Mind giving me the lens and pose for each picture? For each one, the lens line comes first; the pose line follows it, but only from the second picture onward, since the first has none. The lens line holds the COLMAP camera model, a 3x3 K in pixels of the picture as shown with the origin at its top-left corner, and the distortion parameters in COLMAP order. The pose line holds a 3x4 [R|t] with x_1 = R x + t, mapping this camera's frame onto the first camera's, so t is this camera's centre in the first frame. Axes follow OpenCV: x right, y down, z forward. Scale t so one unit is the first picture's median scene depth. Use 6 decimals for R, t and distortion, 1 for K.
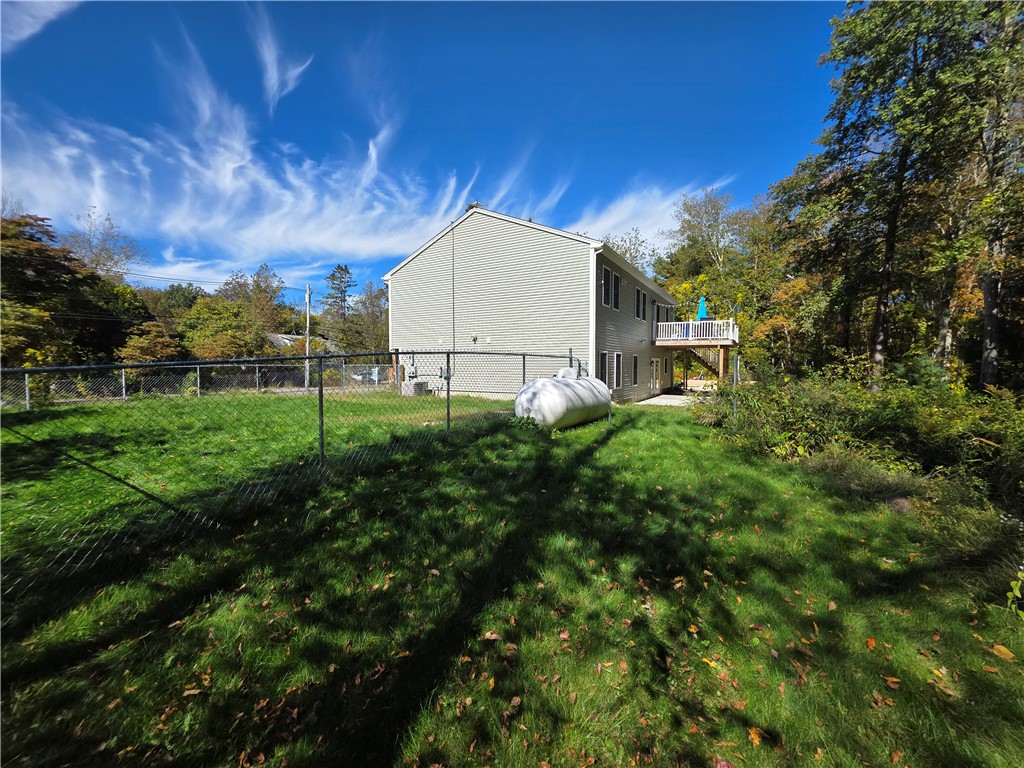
lens RADIAL K [[406.5, 0, 512.0], [0, 406.5, 384.0], [0, 0, 1]] dist [0.002687, -0.000058]
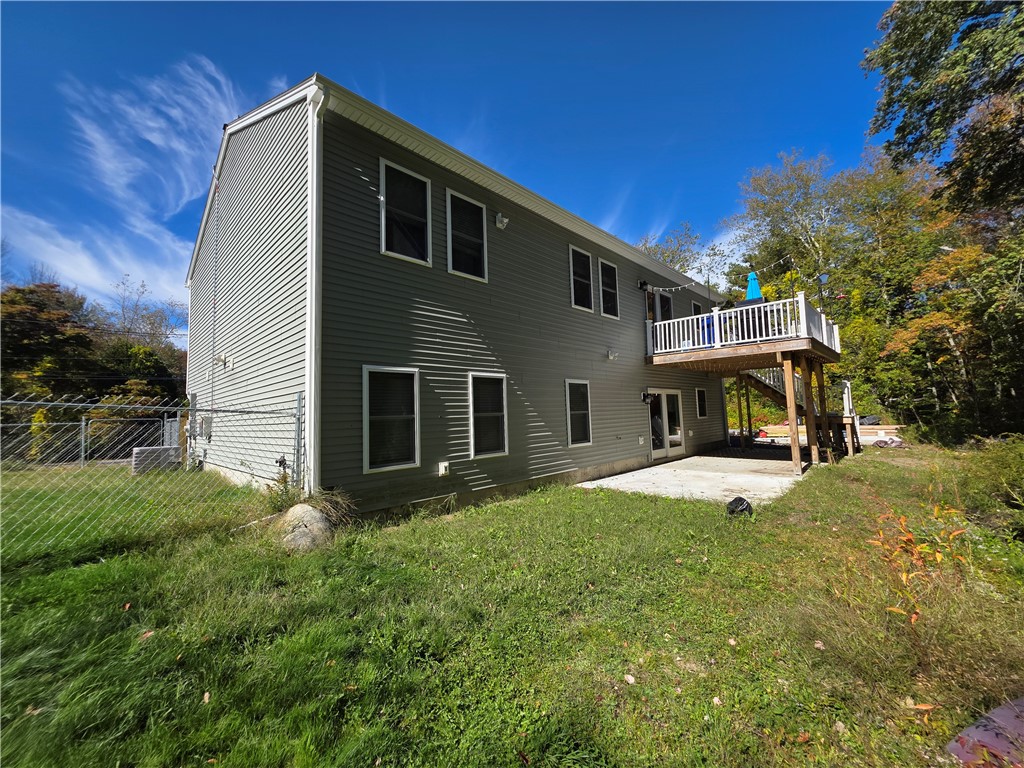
lens RADIAL K [[406.5, 0, 512.0], [0, 406.5, 384.0], [0, 0, 1]] dist [0.002687, -0.000058]
pose [[0.970768, -0.050809, -0.234579, 0.274827], [0.022240, 0.992174, -0.122866, -0.008324], [0.238986, 0.114058, 0.964301, 0.414975]]
